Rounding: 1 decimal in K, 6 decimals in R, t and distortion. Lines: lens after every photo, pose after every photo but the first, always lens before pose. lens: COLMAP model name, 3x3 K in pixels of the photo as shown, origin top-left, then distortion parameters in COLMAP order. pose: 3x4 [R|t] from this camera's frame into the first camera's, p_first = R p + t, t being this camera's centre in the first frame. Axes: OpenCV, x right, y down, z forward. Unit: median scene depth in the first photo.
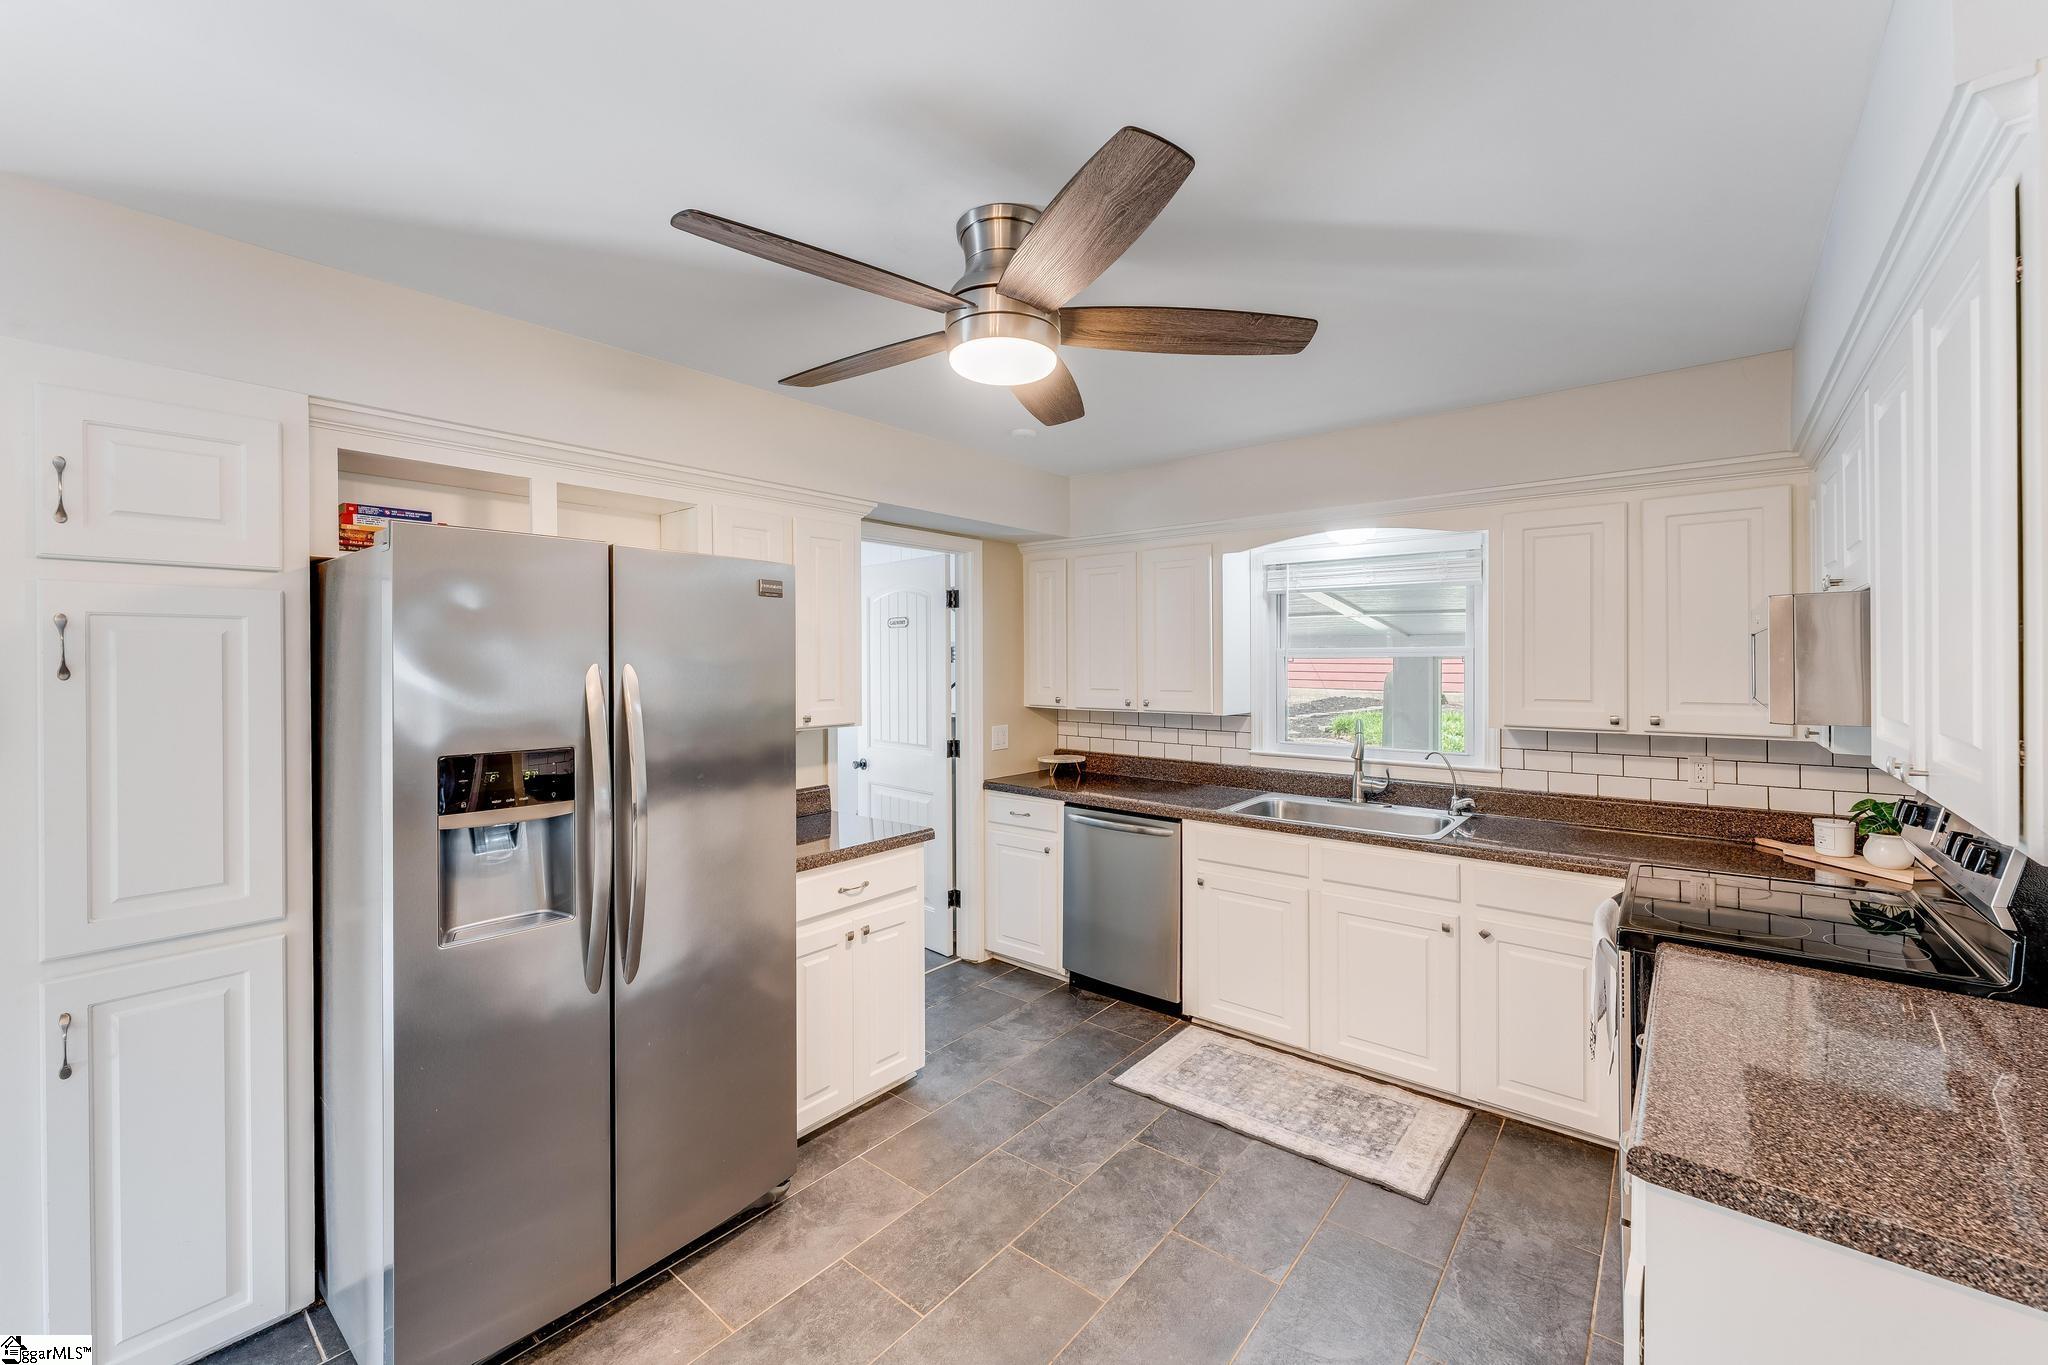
lens RADIAL K [[827.0, 0, 1025.3], [0, 827.0, 664.8], [0, 0, 1]] dist [-0.000239, -0.001095]
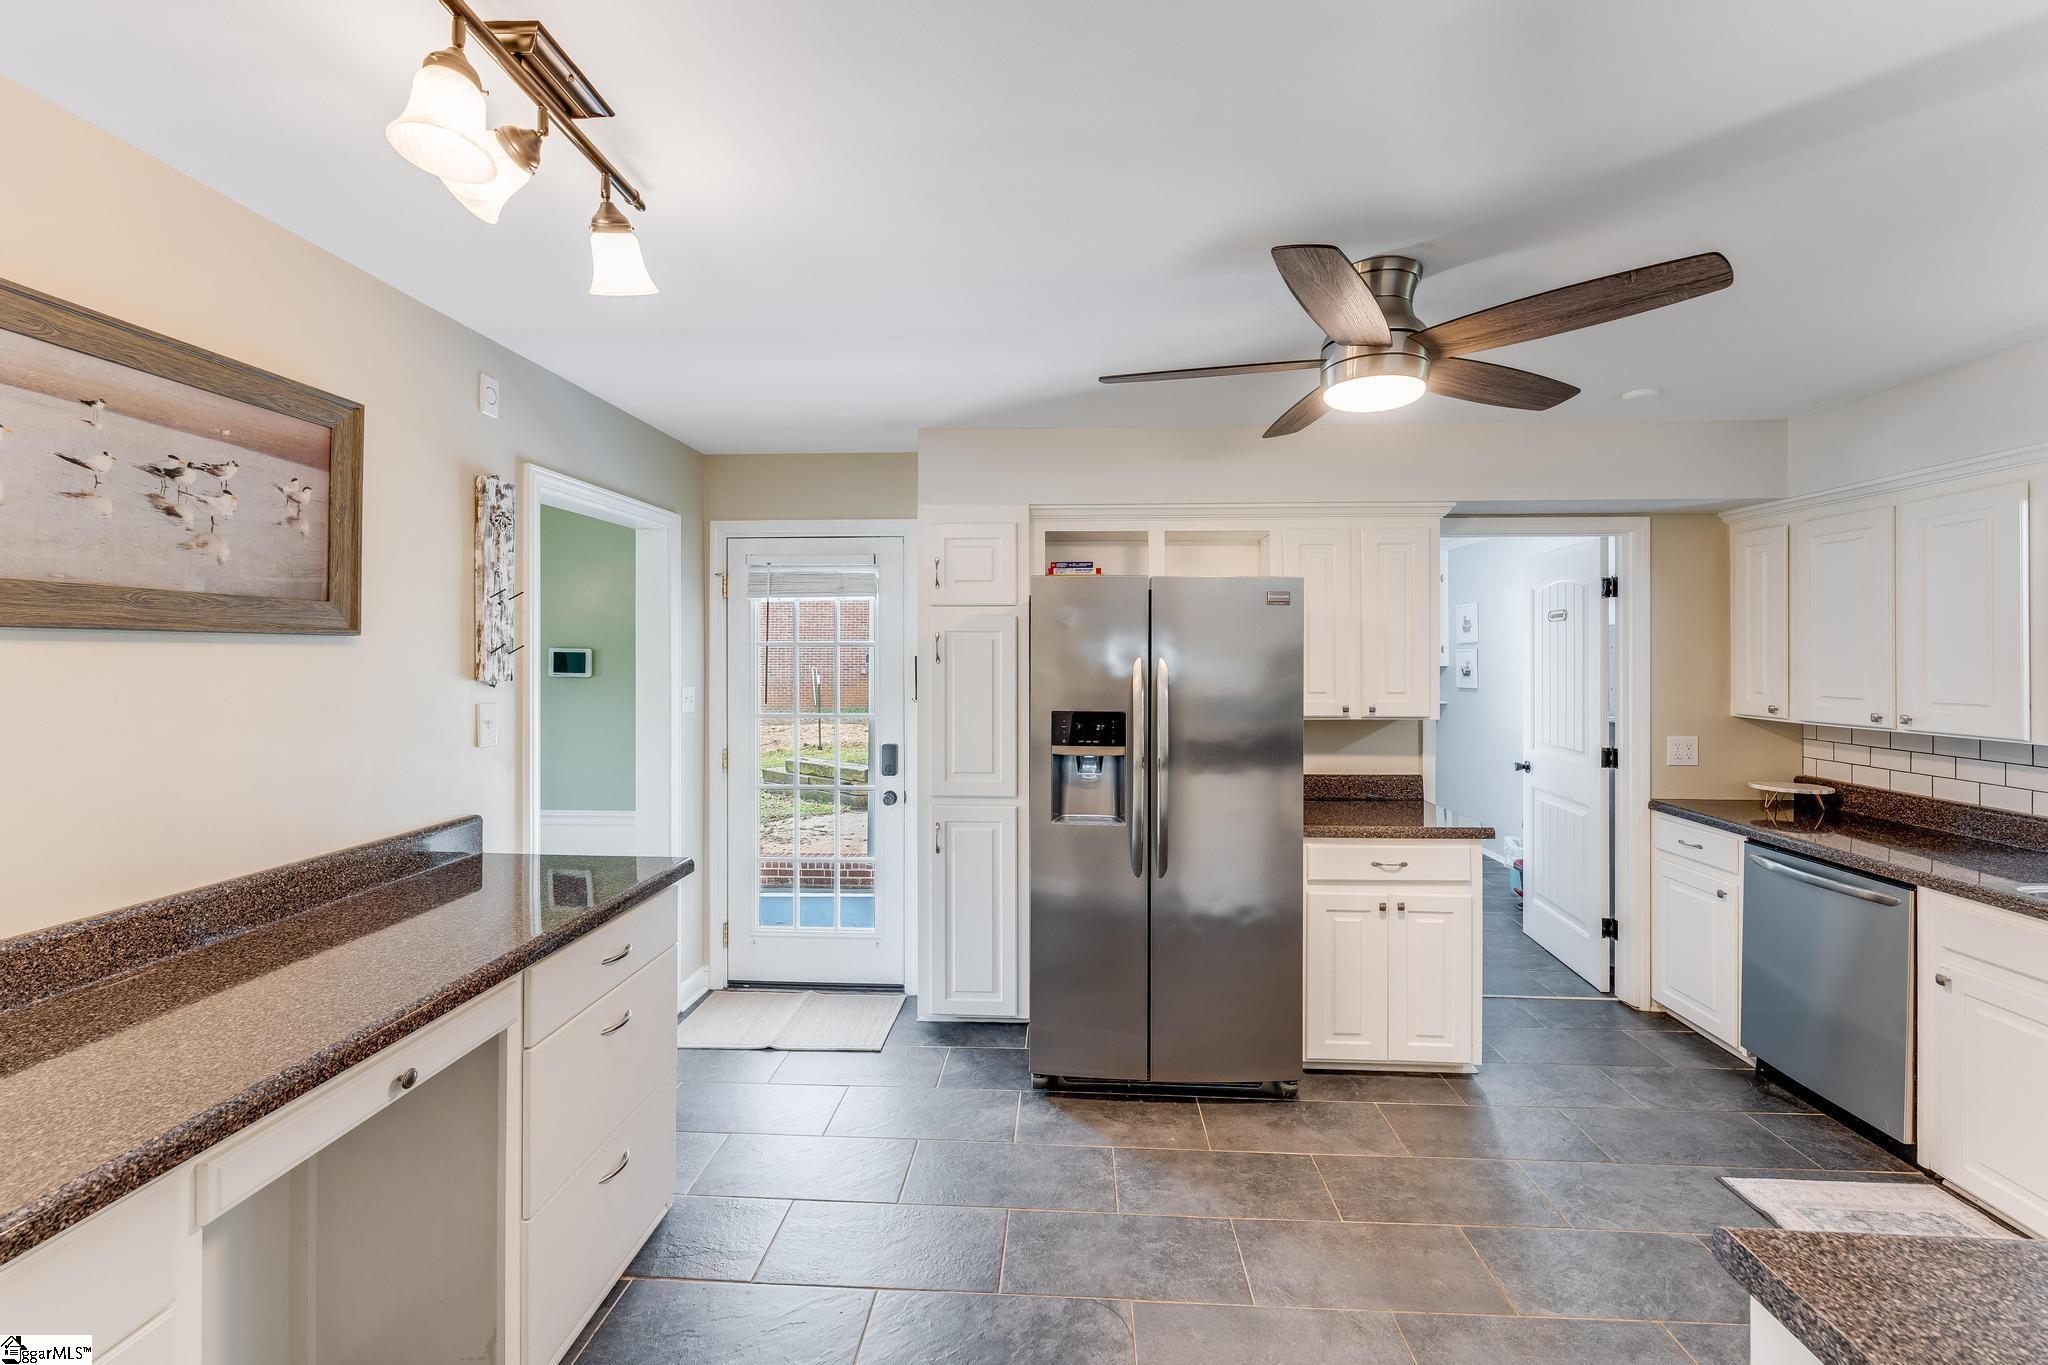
lens RADIAL K [[827.0, 0, 1020.5], [0, 827.0, 663.6], [0, 0, 1]] dist [-0.000239, -0.001095]
pose [[0.584865, 0.012704, -0.811031, 0.377738], [-0.009279, 0.999917, 0.008970, -0.001154], [0.811078, 0.002279, 0.584934, -0.034169]]
